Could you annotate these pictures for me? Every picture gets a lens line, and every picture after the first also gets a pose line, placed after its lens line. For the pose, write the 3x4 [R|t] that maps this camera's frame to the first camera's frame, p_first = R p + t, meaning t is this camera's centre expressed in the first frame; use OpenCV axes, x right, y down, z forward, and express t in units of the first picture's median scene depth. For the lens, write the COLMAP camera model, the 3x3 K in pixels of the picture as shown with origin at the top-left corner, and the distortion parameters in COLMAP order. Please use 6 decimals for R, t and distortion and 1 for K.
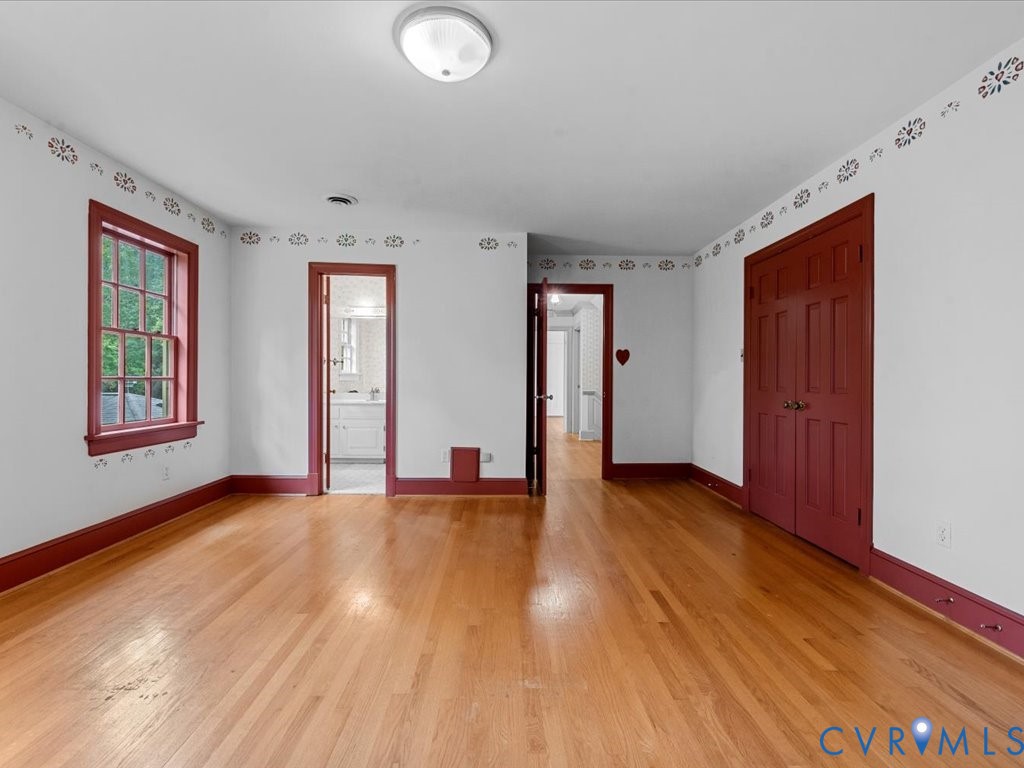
lens RADIAL K [[415.2, 0, 512.6], [0, 415.2, 388.5], [0, 0, 1]] dist [-0.000617, -0.000068]
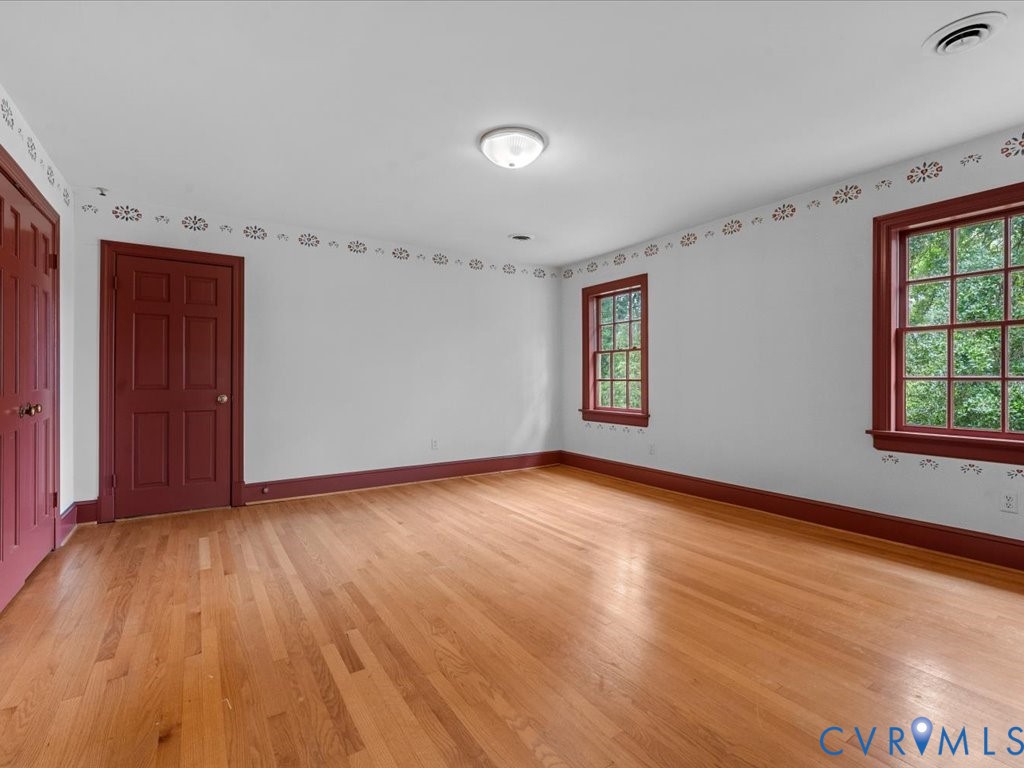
lens RADIAL K [[415.2, 0, 512.6], [0, 415.2, 388.5], [0, 0, 1]] dist [-0.000617, -0.000068]
pose [[-0.802347, 0.008536, -0.596797, 0.504932], [-0.016106, 0.999224, 0.035945, -0.027226], [0.596640, 0.038452, -0.801587, 1.572809]]
